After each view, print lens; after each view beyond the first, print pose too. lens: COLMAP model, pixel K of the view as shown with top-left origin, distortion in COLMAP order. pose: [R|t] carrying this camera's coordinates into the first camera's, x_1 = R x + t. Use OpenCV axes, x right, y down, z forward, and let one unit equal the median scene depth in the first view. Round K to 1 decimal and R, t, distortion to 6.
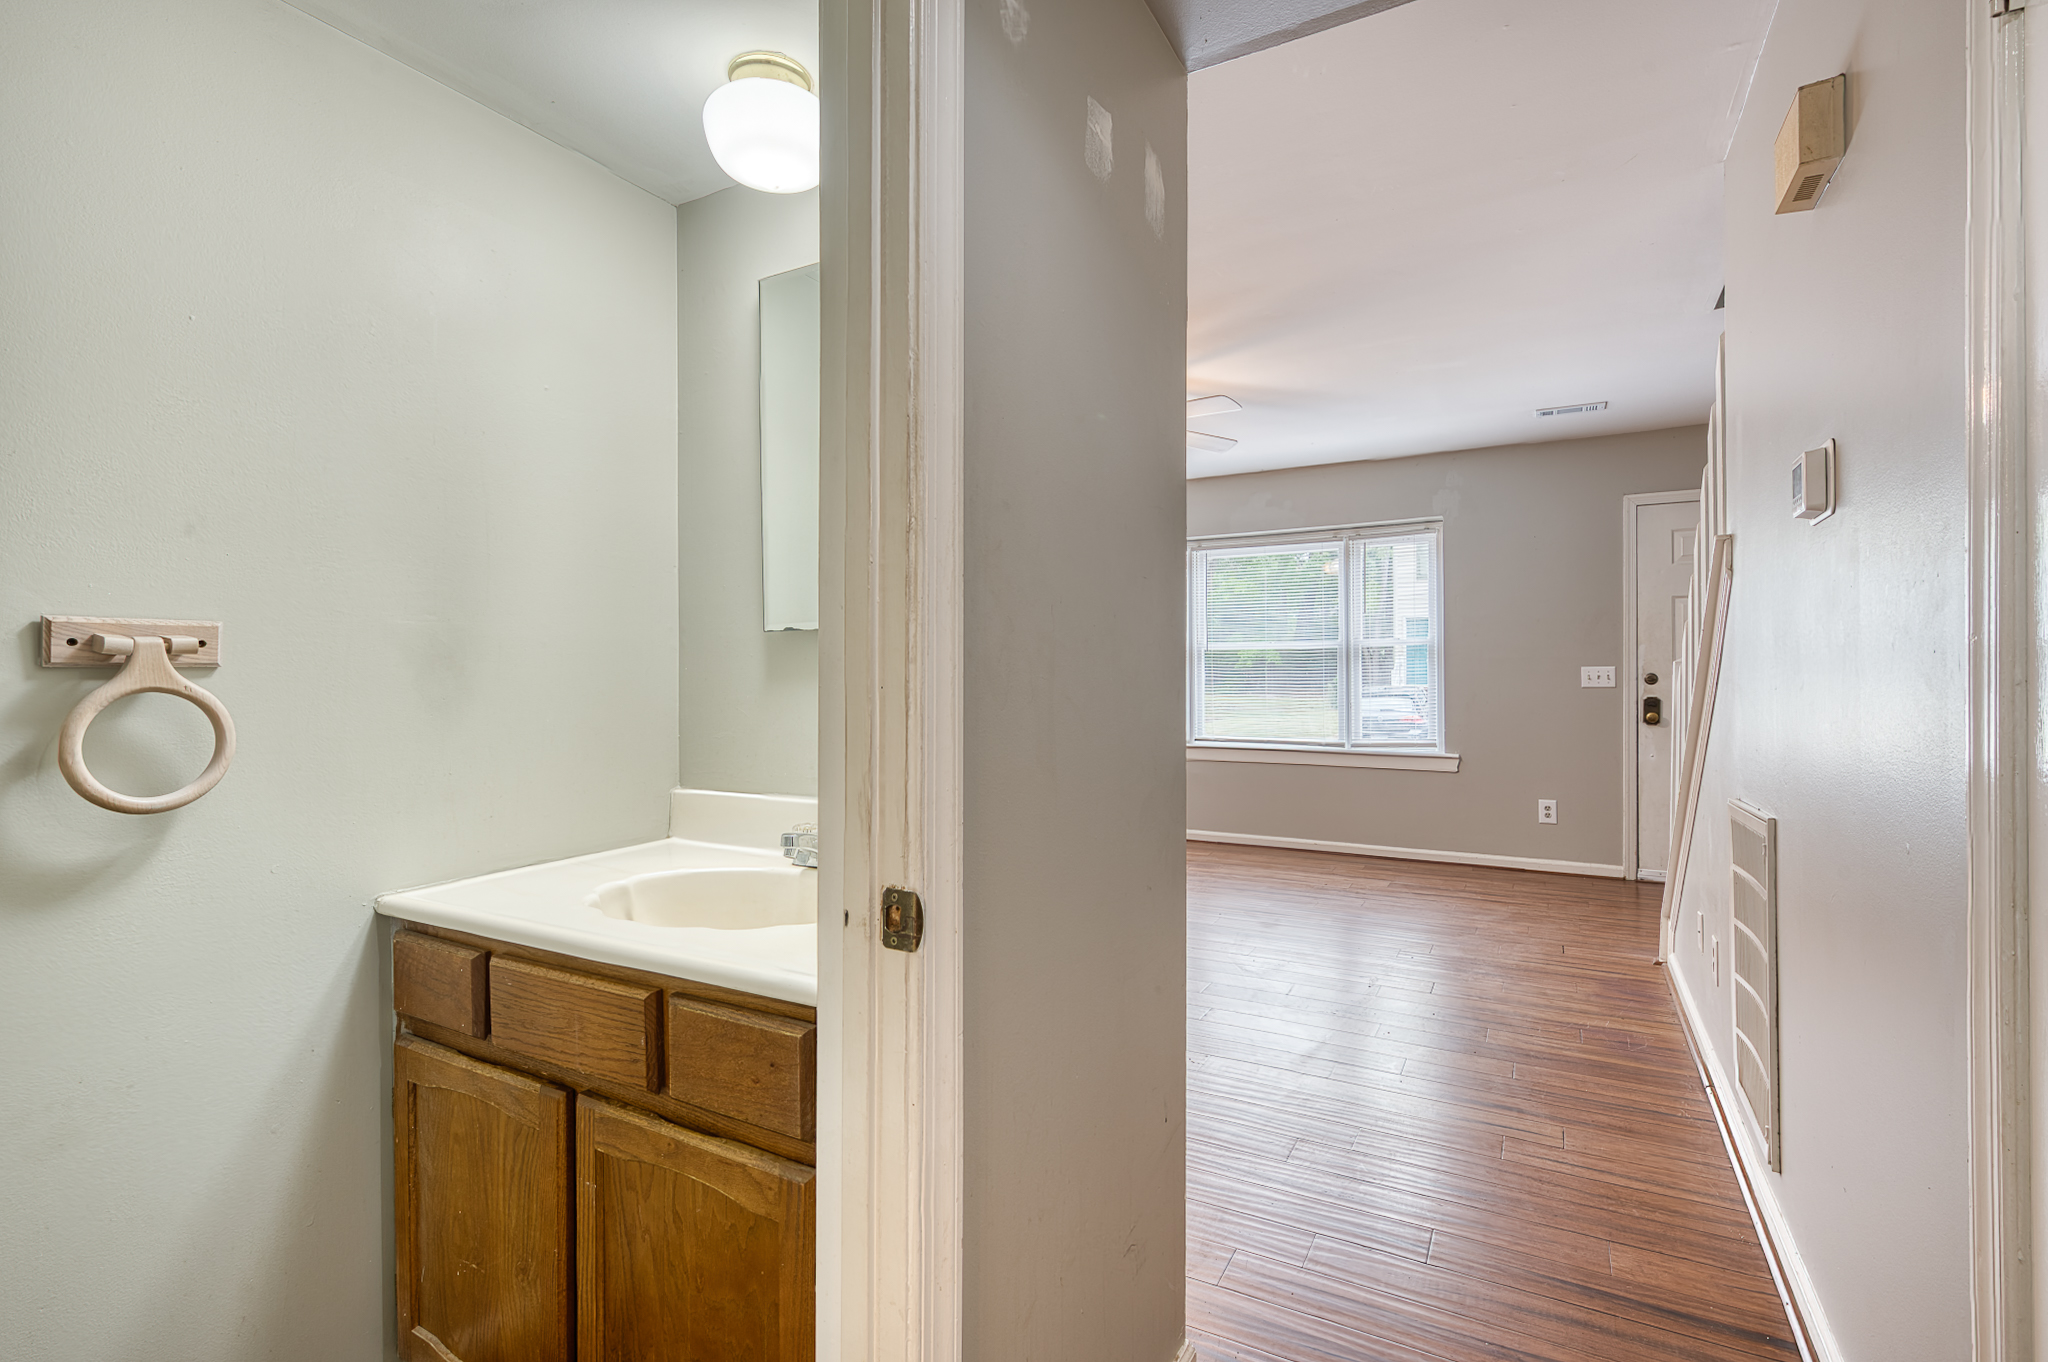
lens RADIAL K [[935.3, 0, 1032.5], [0, 935.3, 672.9], [0, 0, 1]] dist [-0.000864, 0.000137]
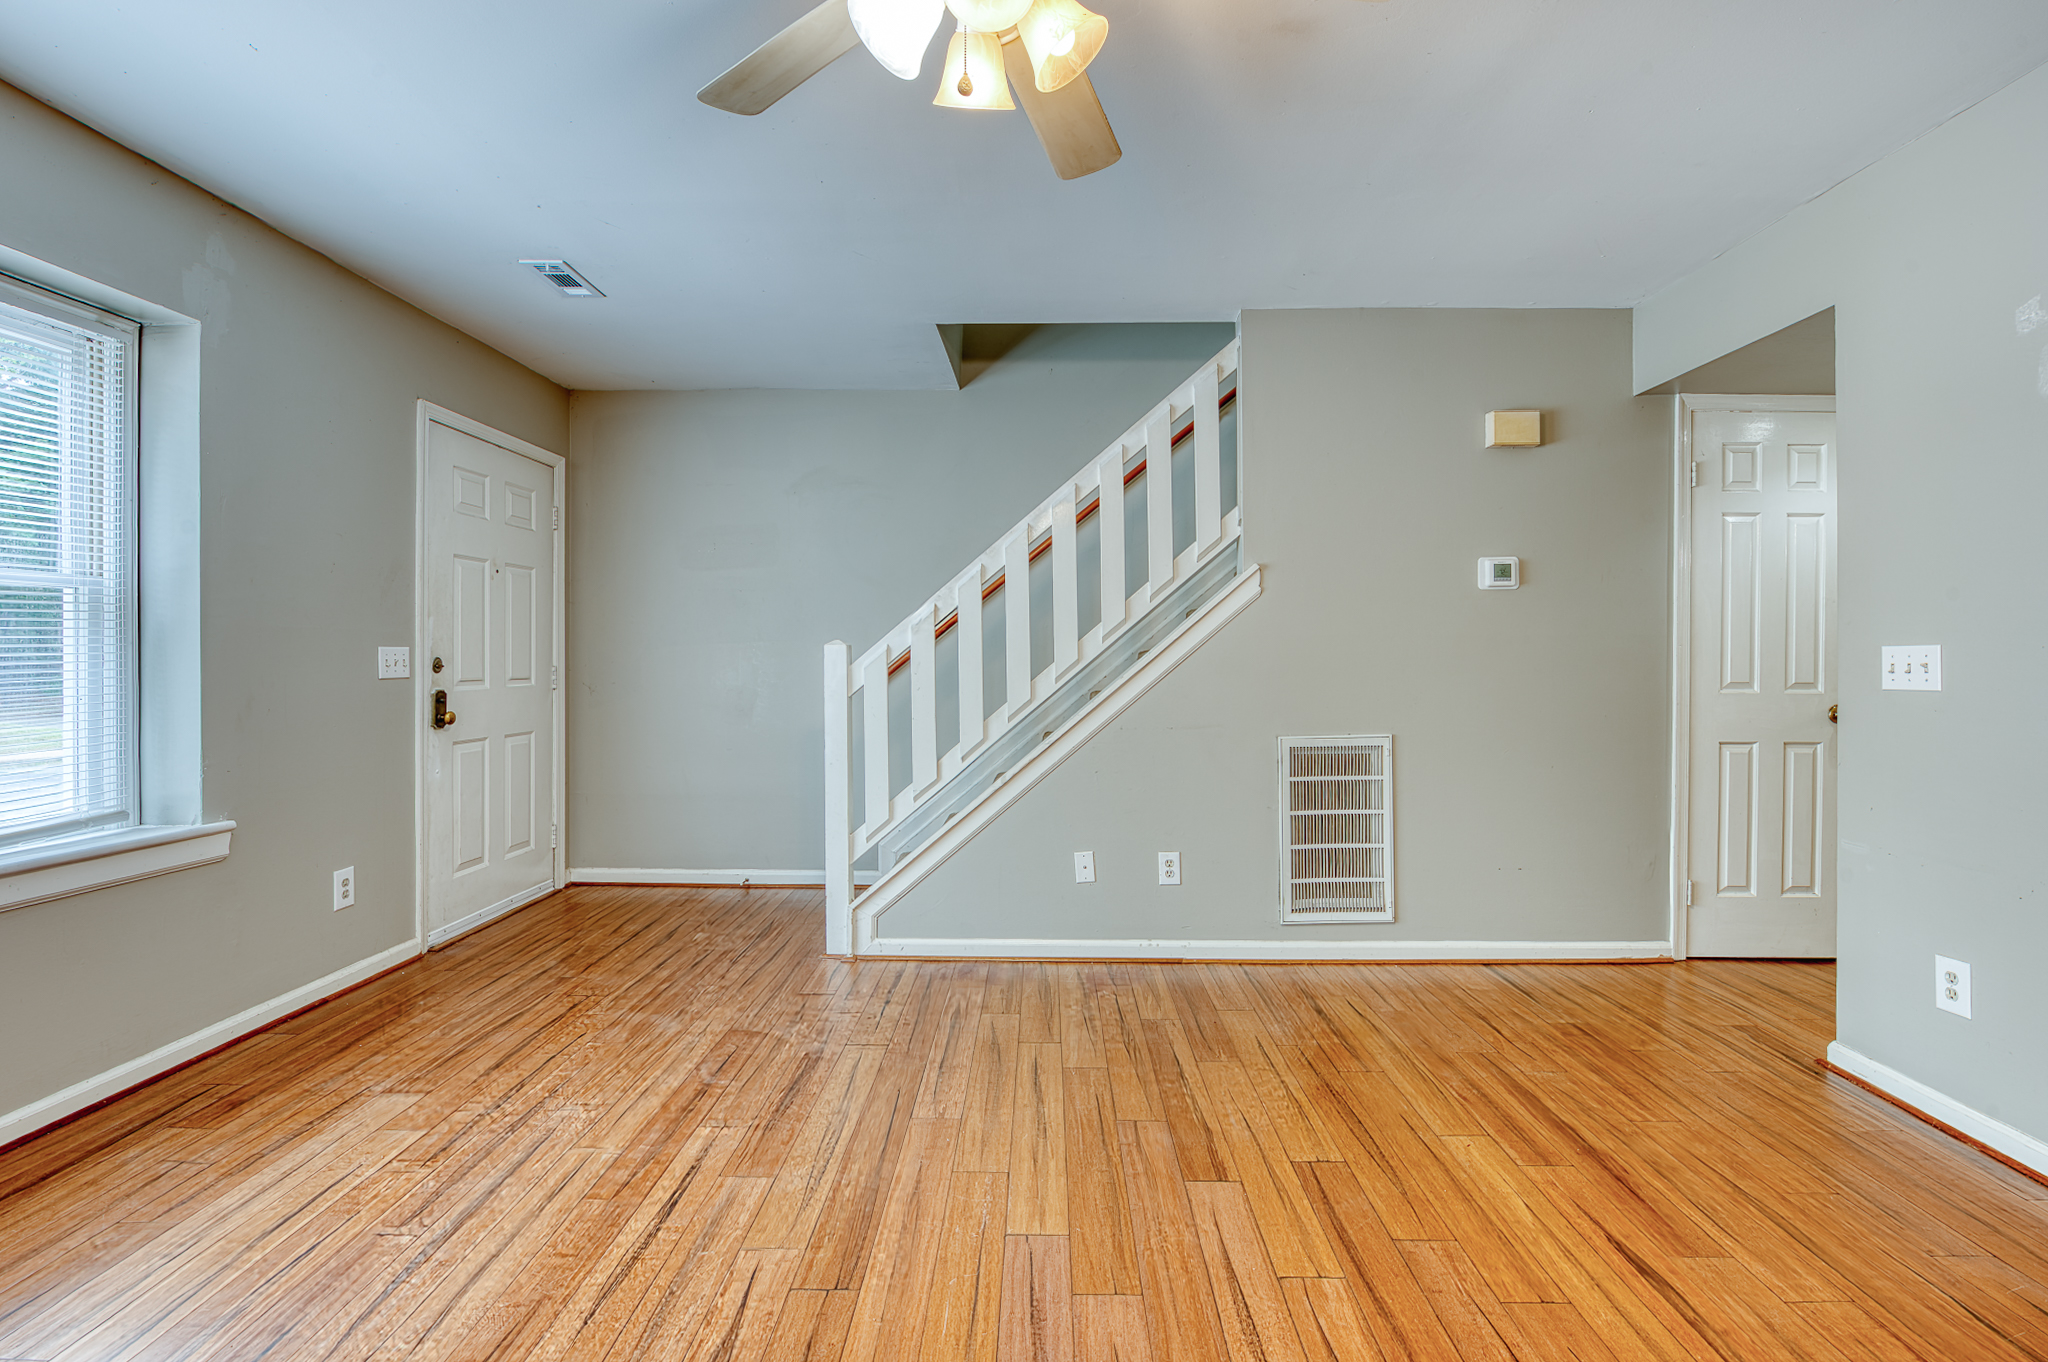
lens RADIAL K [[947.1, 0, 1027.3], [0, 947.1, 673.1], [0, 0, 1]] dist [-0.021607, -0.000552]
pose [[-0.460117, -0.008494, 0.887817, -0.183364], [0.002169, 0.999940, 0.010691, 0.005640], [-0.887855, 0.006845, -0.460072, 0.912257]]
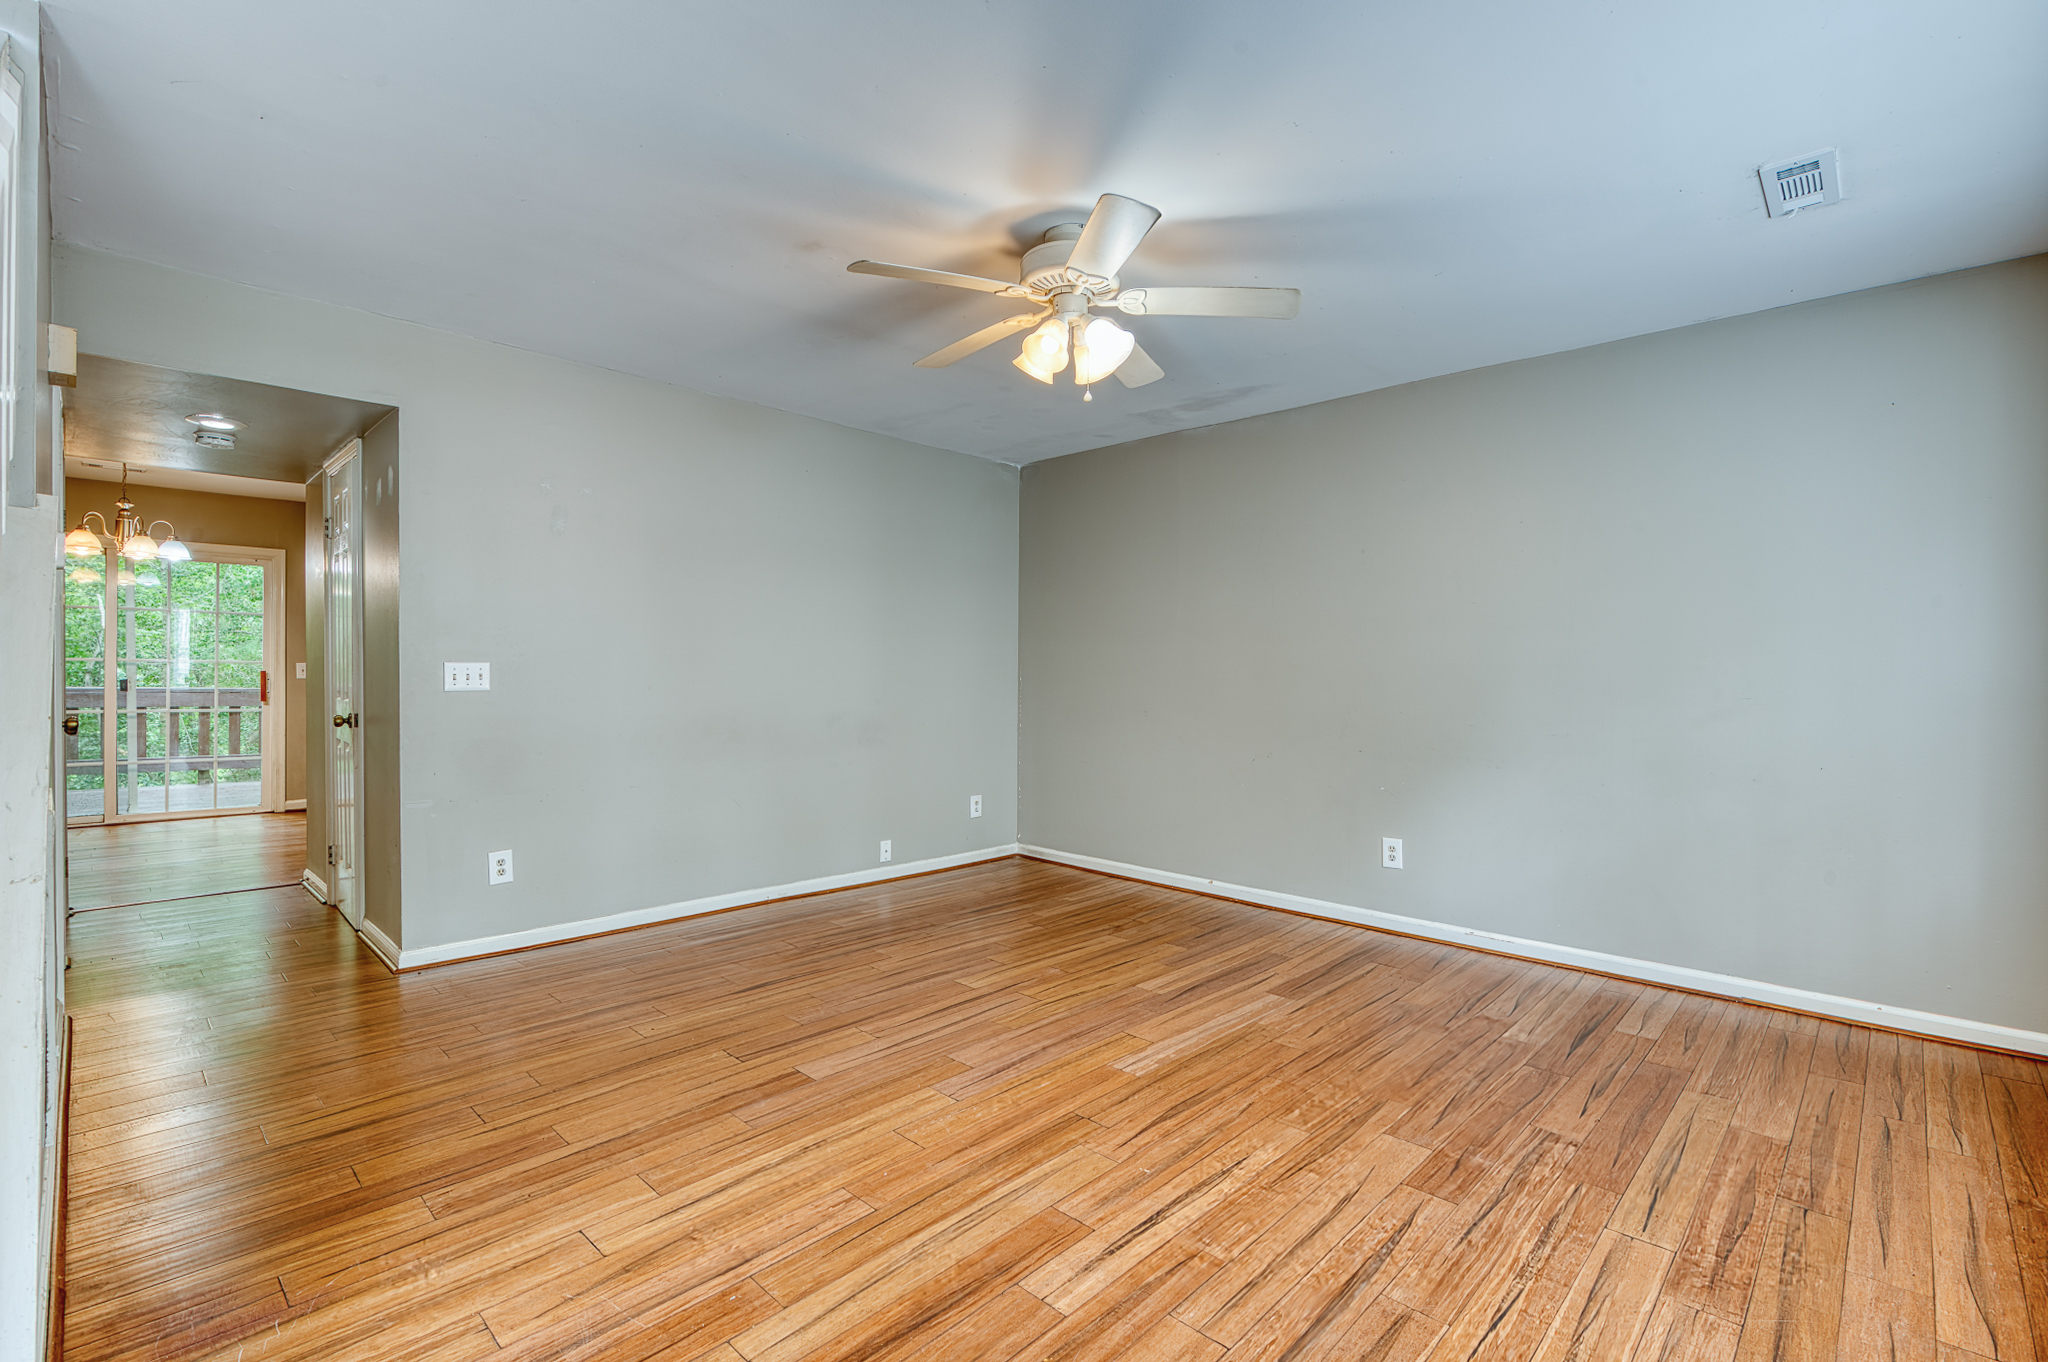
lens RADIAL K [[935.3, 0, 1032.5], [0, 935.3, 672.9], [0, 0, 1]] dist [-0.000864, 0.000137]
pose [[-0.256257, 0.007137, -0.966582, 0.588589], [-0.008406, 0.999918, 0.009612, -0.004181], [0.966572, 0.010589, -0.256177, 0.915956]]
